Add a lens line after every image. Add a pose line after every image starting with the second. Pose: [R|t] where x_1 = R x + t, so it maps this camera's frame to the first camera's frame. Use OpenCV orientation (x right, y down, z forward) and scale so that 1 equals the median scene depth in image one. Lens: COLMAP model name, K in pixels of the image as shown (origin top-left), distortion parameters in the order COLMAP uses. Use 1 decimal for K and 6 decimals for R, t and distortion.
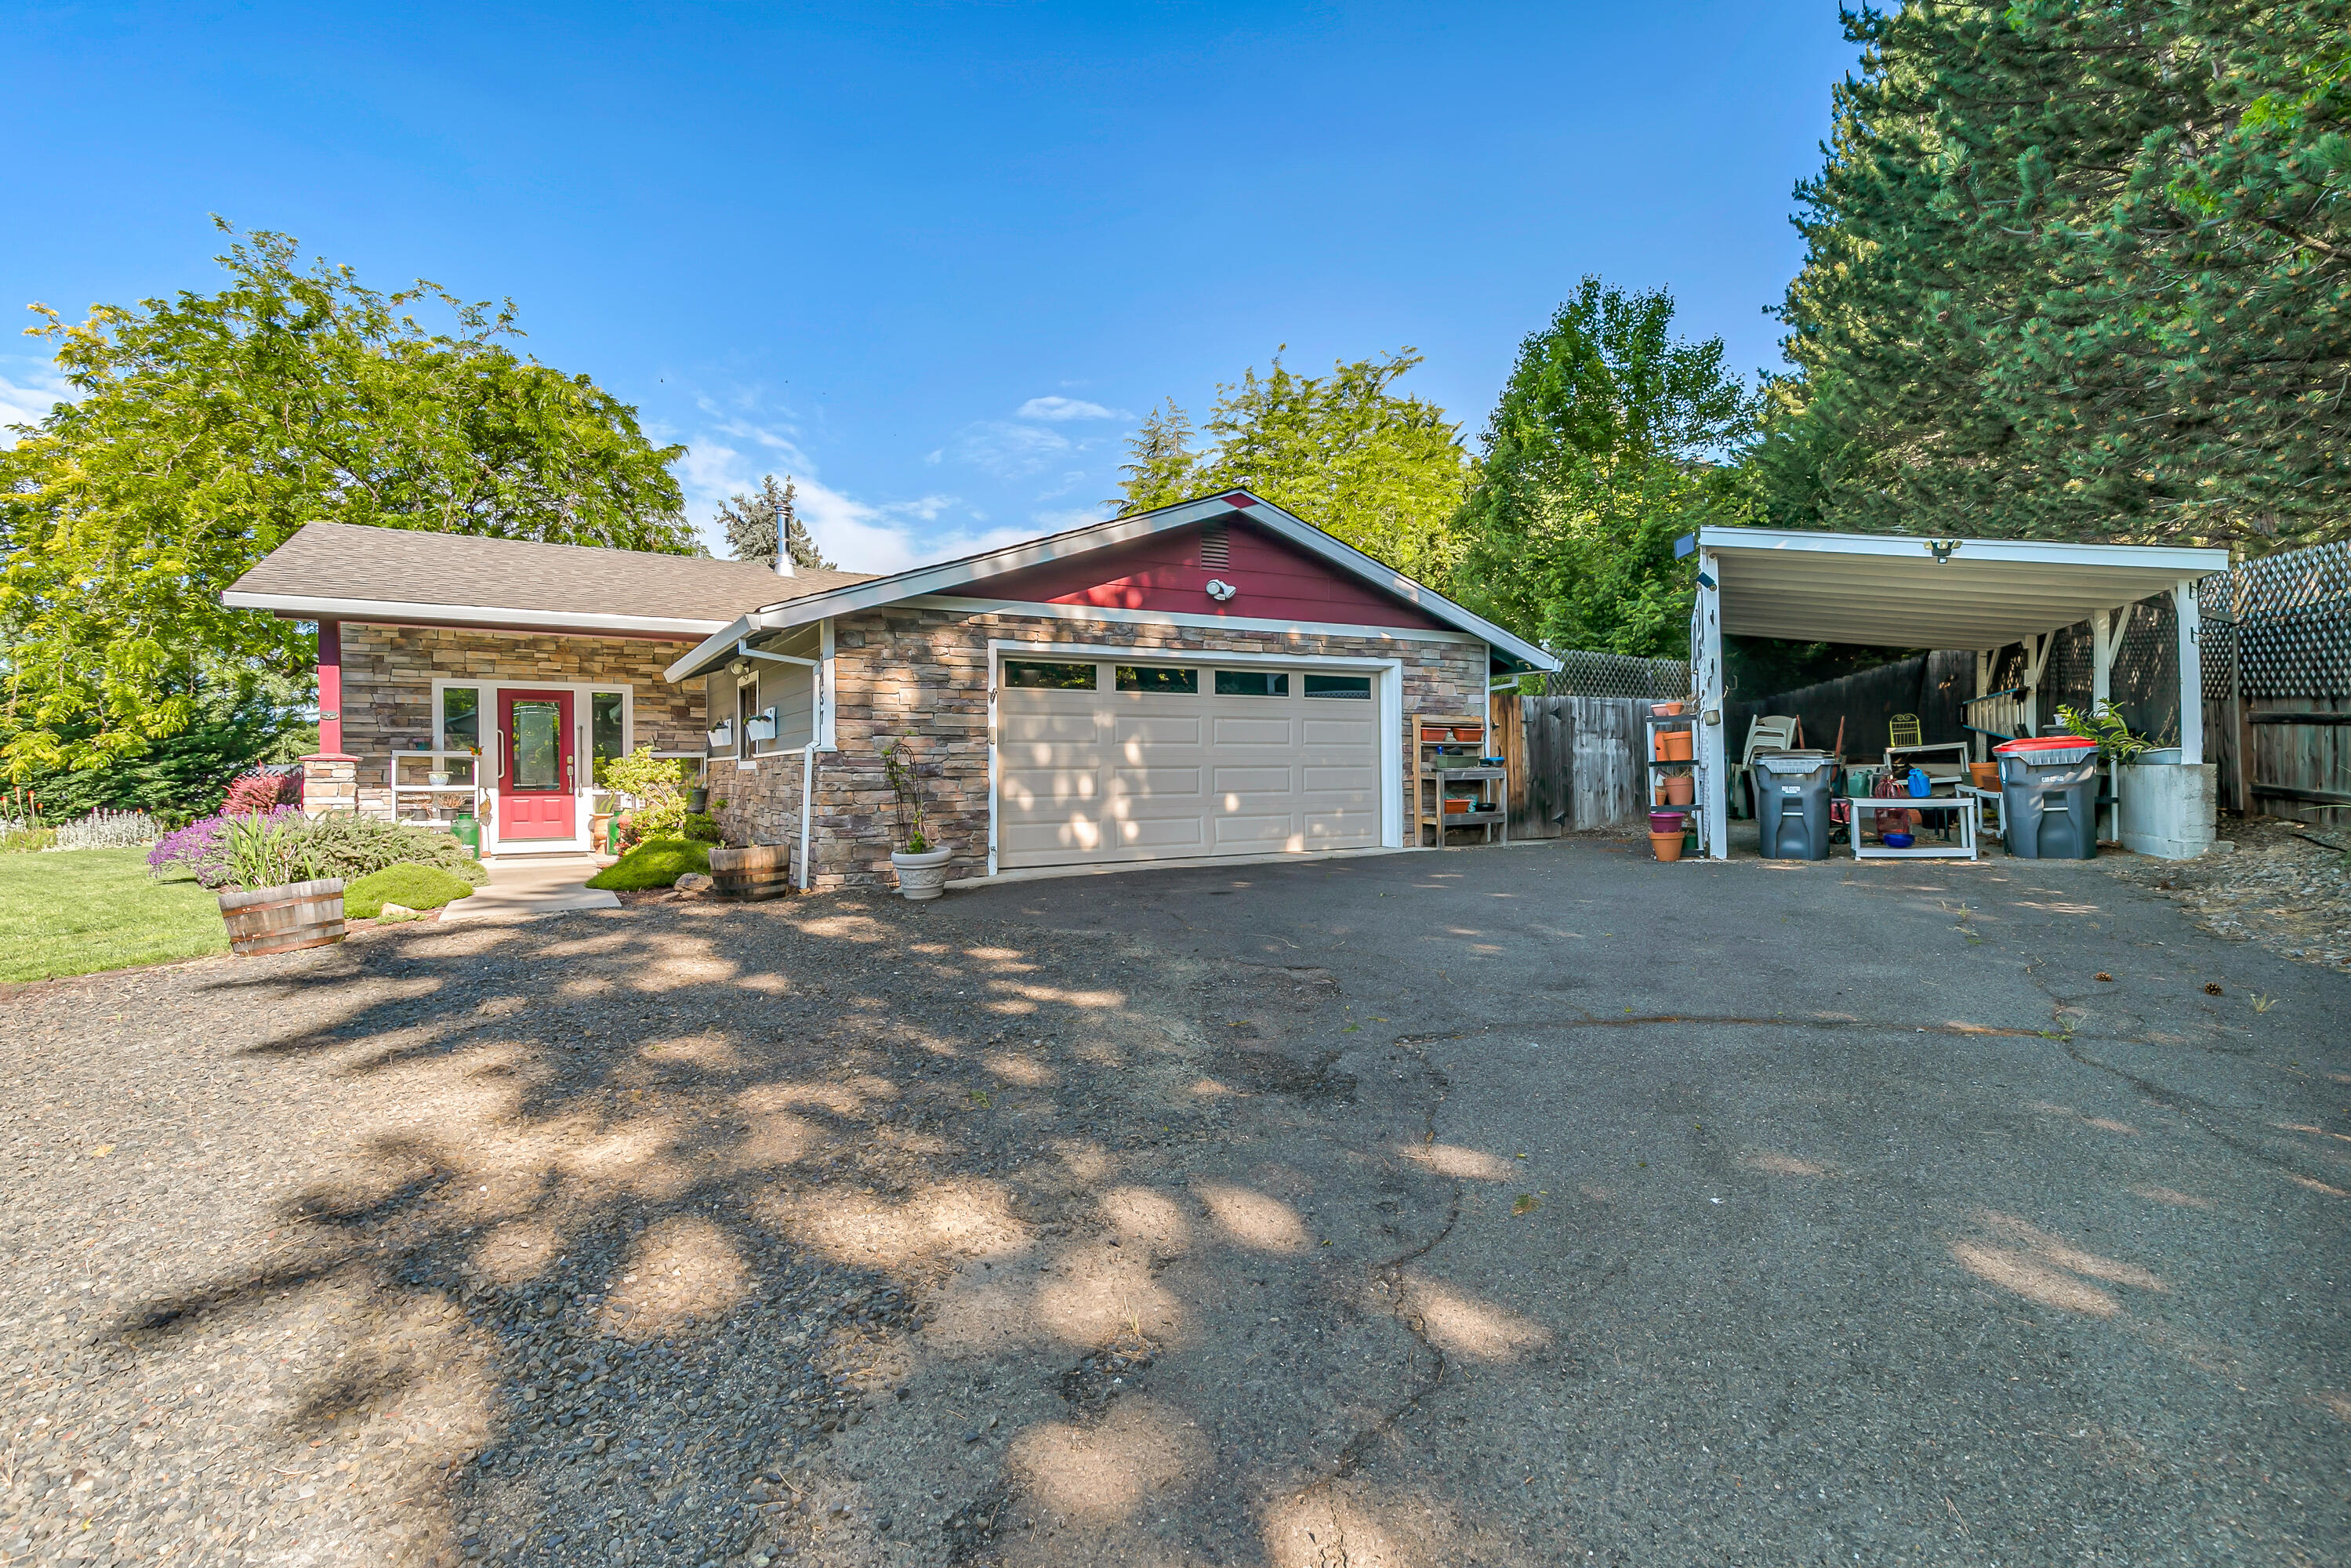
lens RADIAL K [[1098.2, 0, 1181.7], [0, 1098.2, 773.7], [0, 0, 1]] dist [0.000924, 0.000279]
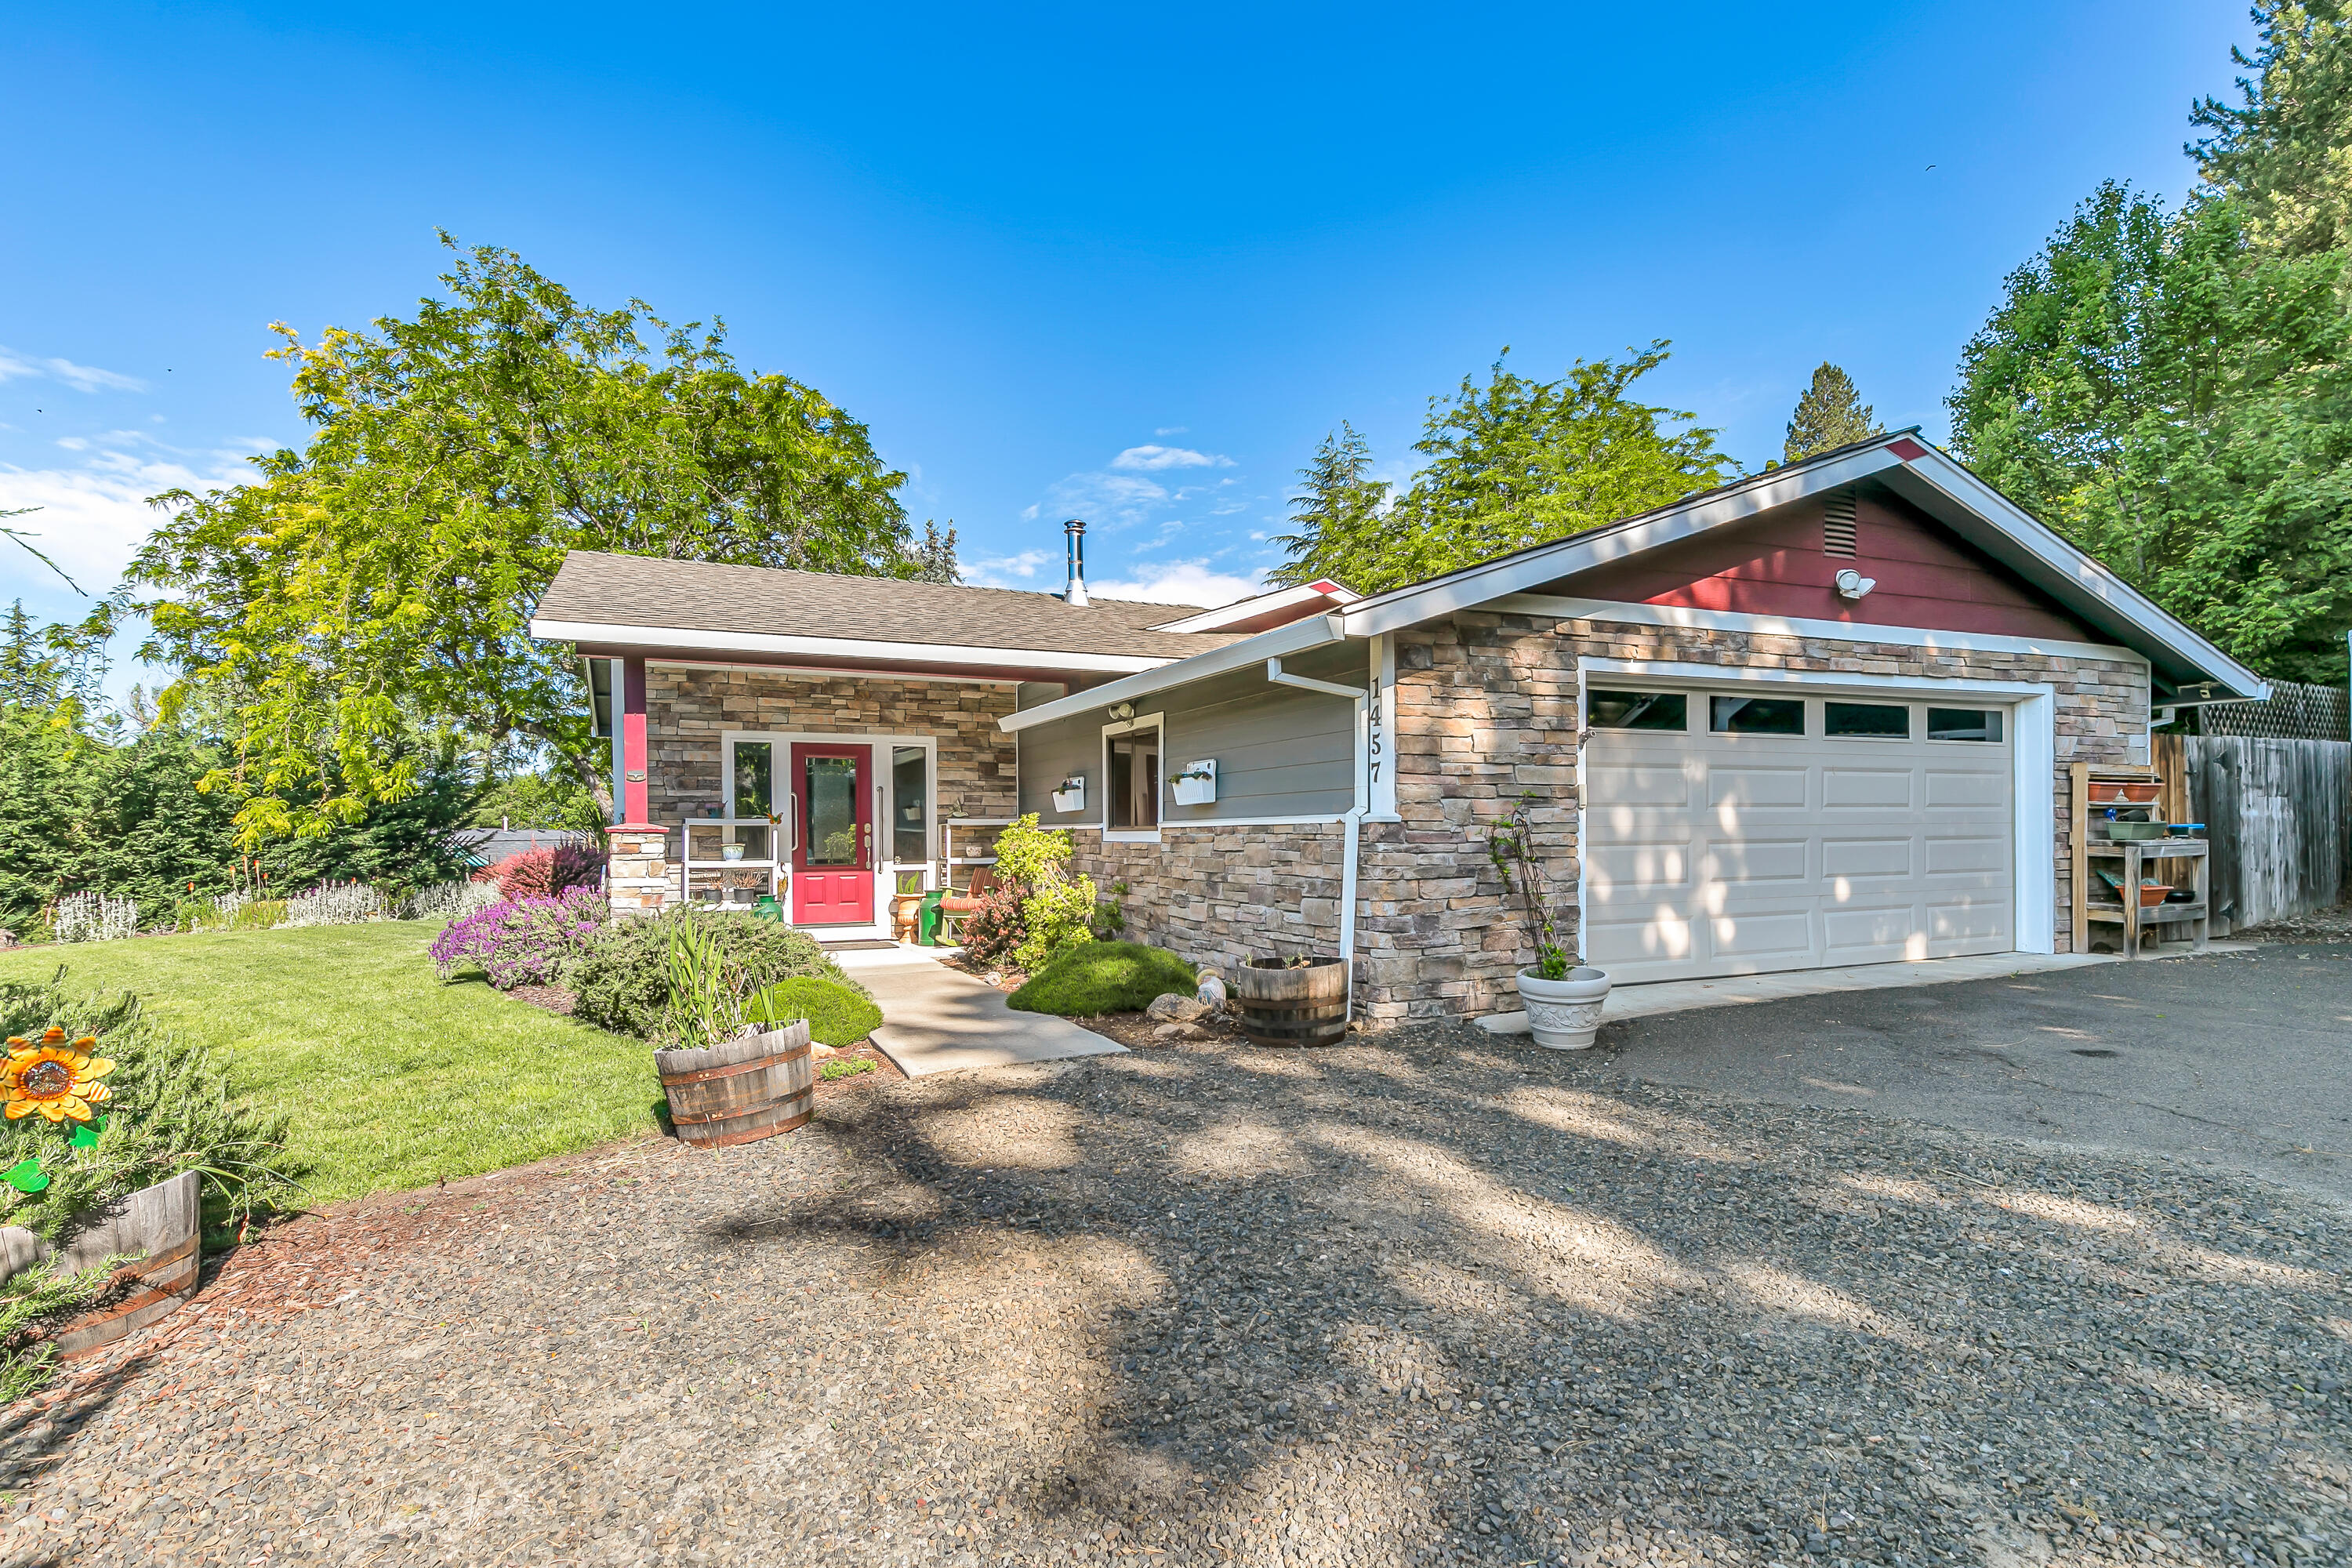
lens RADIAL K [[1098.6, 0, 1096.9], [0, 1098.6, 834.8], [0, 0, 1]] dist [0.000924, 0.000279]
pose [[0.992076, -0.000929, -0.125638, -0.293159], [0.001198, 0.999997, 0.002066, -0.009650], [0.125635, -0.002200, 0.992074, 0.212403]]
